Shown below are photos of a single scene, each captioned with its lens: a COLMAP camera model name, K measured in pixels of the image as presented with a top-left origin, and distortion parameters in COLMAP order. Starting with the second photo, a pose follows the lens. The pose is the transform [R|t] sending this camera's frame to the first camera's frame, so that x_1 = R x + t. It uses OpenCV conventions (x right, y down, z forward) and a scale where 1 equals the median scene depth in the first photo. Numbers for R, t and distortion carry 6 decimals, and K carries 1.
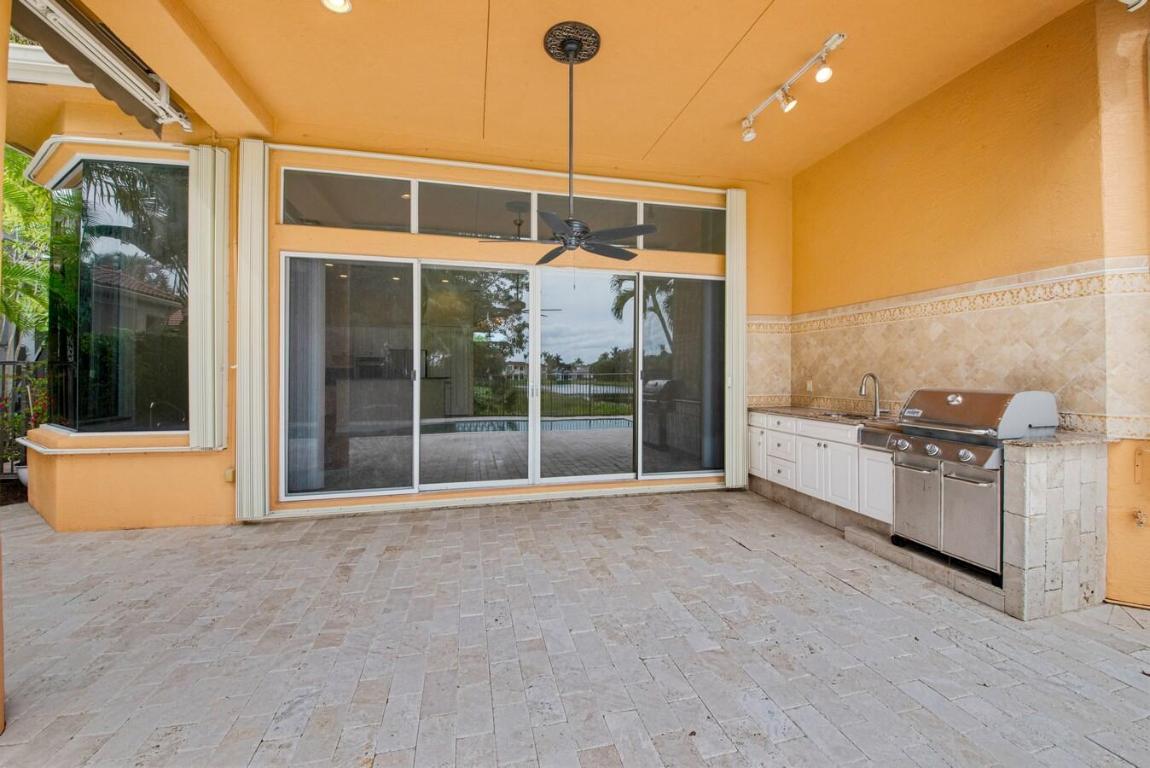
lens RADIAL K [[455.2, 0, 572.0], [0, 455.2, 365.9], [0, 0, 1]] dist [0.000703, -0.000187]
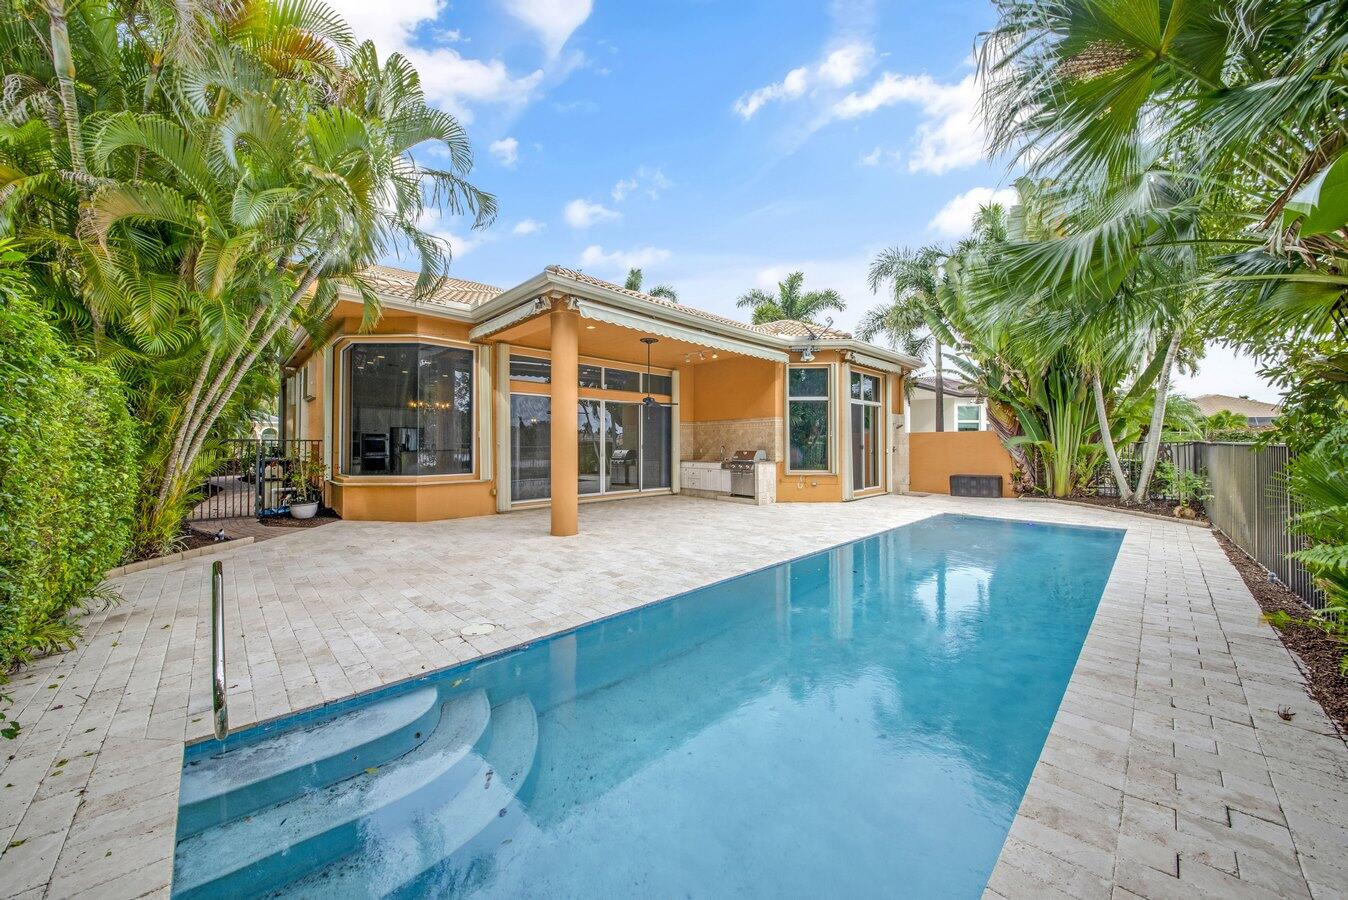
lens RADIAL K [[466.8, 0, 675.7], [0, 466.8, 437.7], [0, 0, 1]] dist [0.017368, -0.019017]
pose [[0.854473, 0.005633, 0.519465, -1.230168], [-0.005393, 0.999984, -0.001972, -0.029700], [-0.519467, -0.001116, 0.854490, -1.484095]]
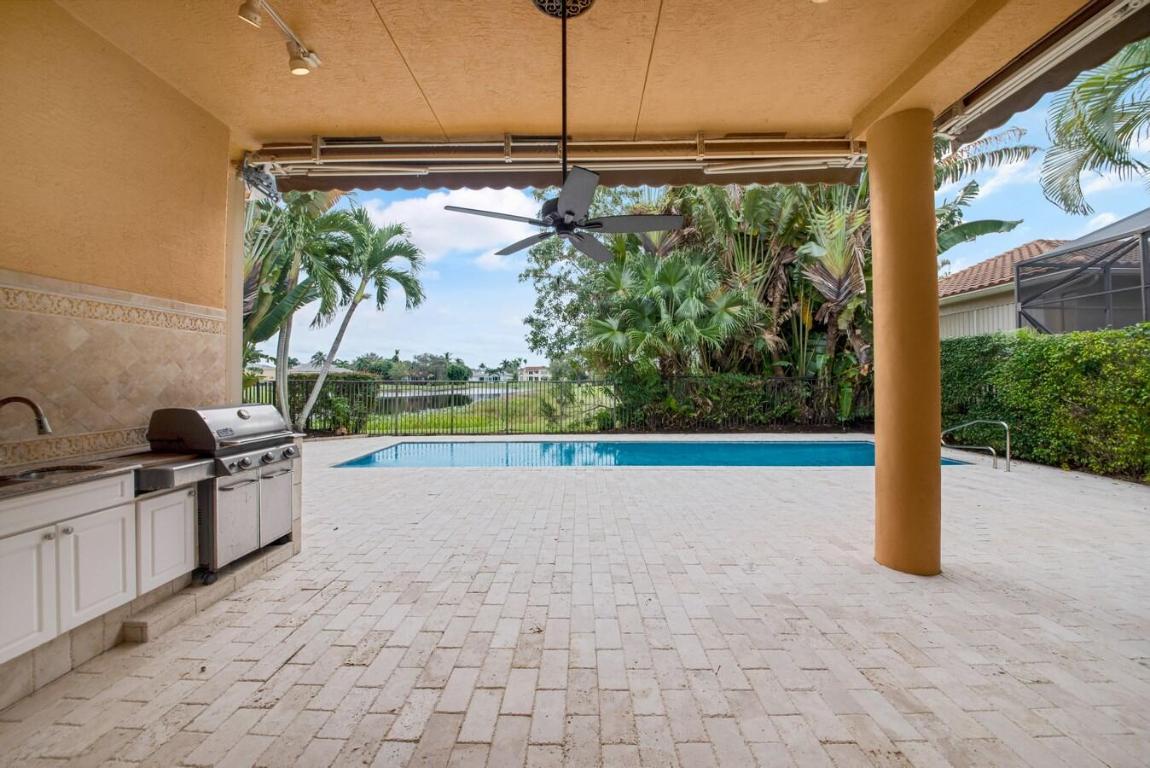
lens RADIAL K [[401.9, 0, 575.4], [0, 401.9, 376.5], [0, 0, 1]] dist [0.009543, -0.015846]
pose [[-0.969837, 0.005405, 0.243694, -0.156892], [0.000486, 0.999795, -0.020240, 0.000858], [-0.243753, -0.019511, -0.969641, 1.383283]]
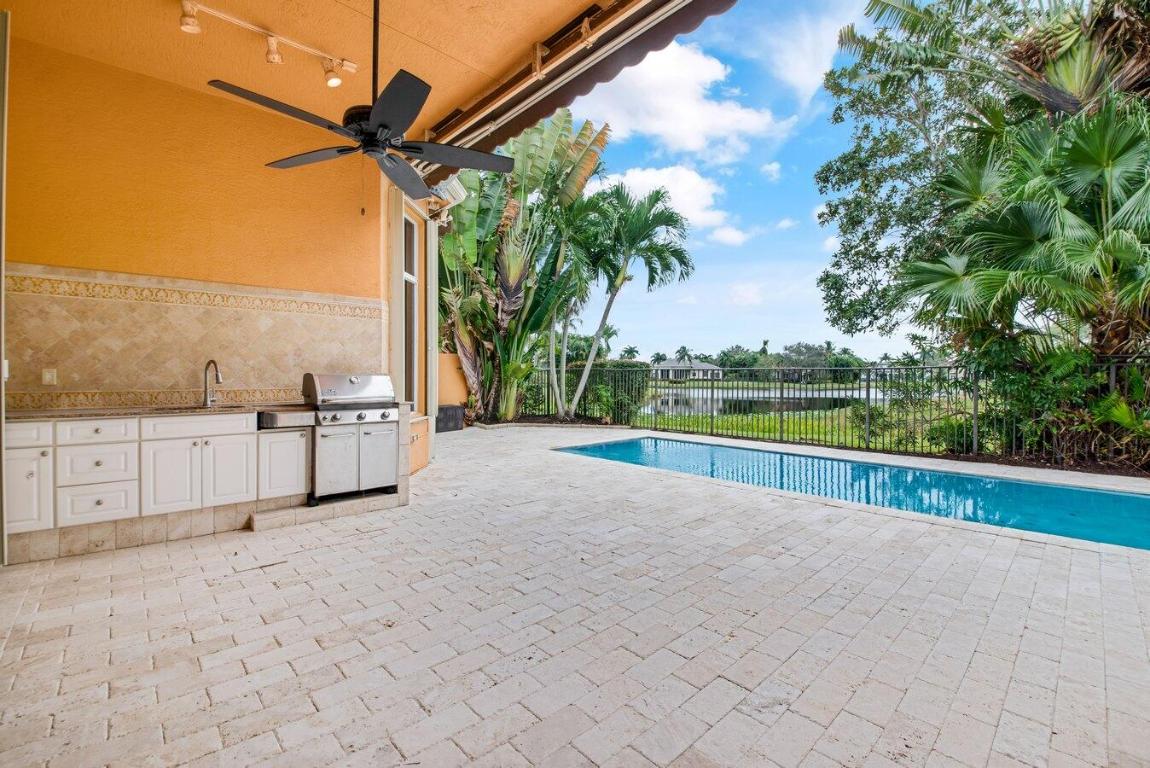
lens RADIAL K [[487.7, 0, 575.0], [0, 487.7, 384.0], [0, 0, 1]] dist [0.037290, -0.029310]
pose [[-0.497693, -0.015303, 0.867218, -0.630050], [-0.015507, 0.999842, 0.008744, 0.047805], [-0.867214, -0.009096, -0.497852, 0.910983]]
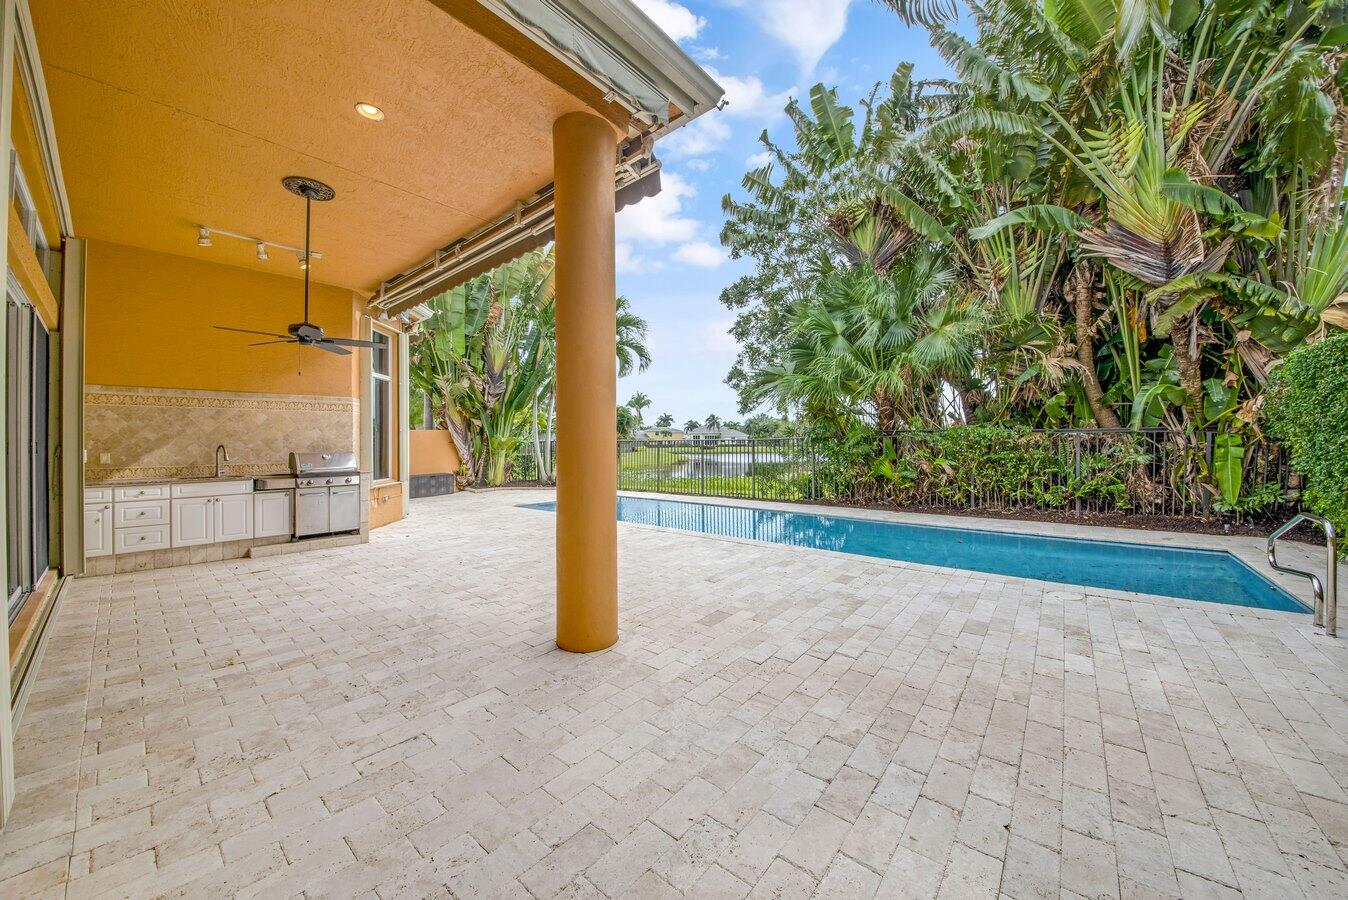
lens RADIAL K [[472.1, 0, 677.0], [0, 472.1, 443.7], [0, 0, 1]] dist [-0.004158, -0.008251]
pose [[-0.602561, 0.005388, 0.798055, -1.389856], [-0.000385, 0.999975, -0.007042, 0.023146], [-0.798073, -0.004550, -0.602543, 0.795498]]
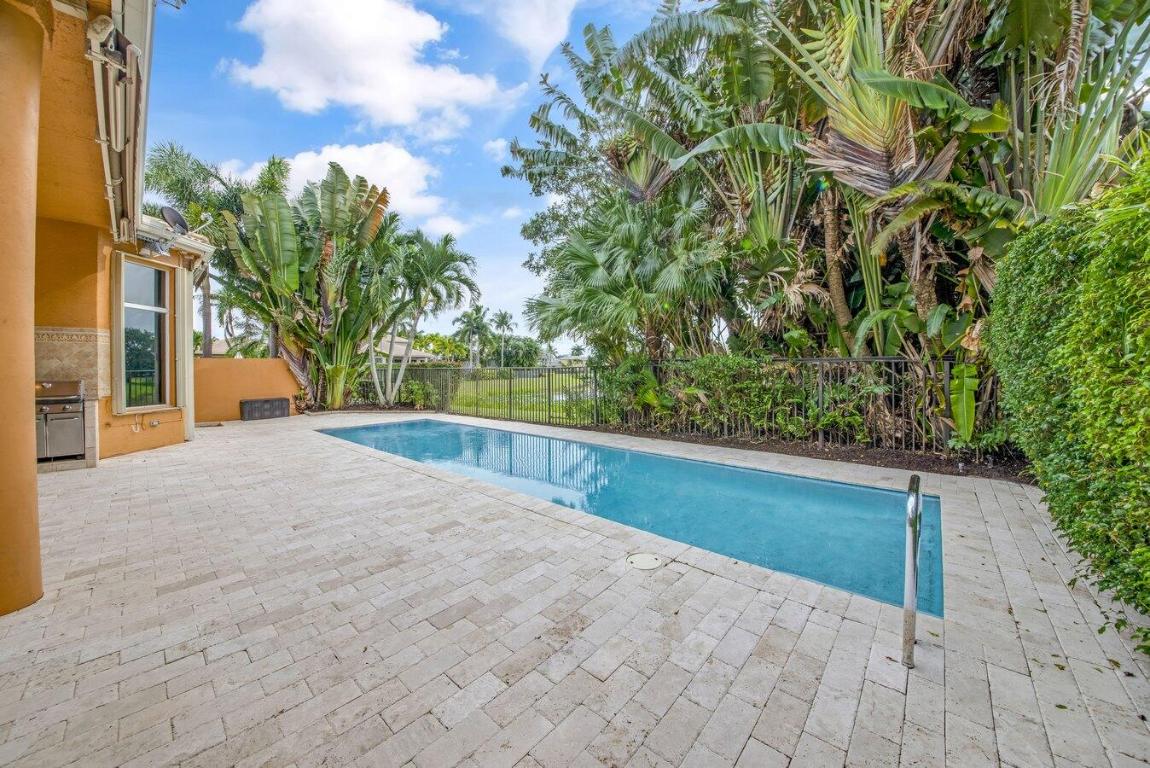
lens RADIAL K [[401.9, 0, 575.4], [0, 401.9, 376.5], [0, 0, 1]] dist [0.009543, -0.015846]
pose [[-0.571649, -0.009140, 0.820447, -1.600470], [-0.002434, 0.999952, 0.009443, 0.008840], [-0.820495, 0.003401, -0.571644, 0.015483]]
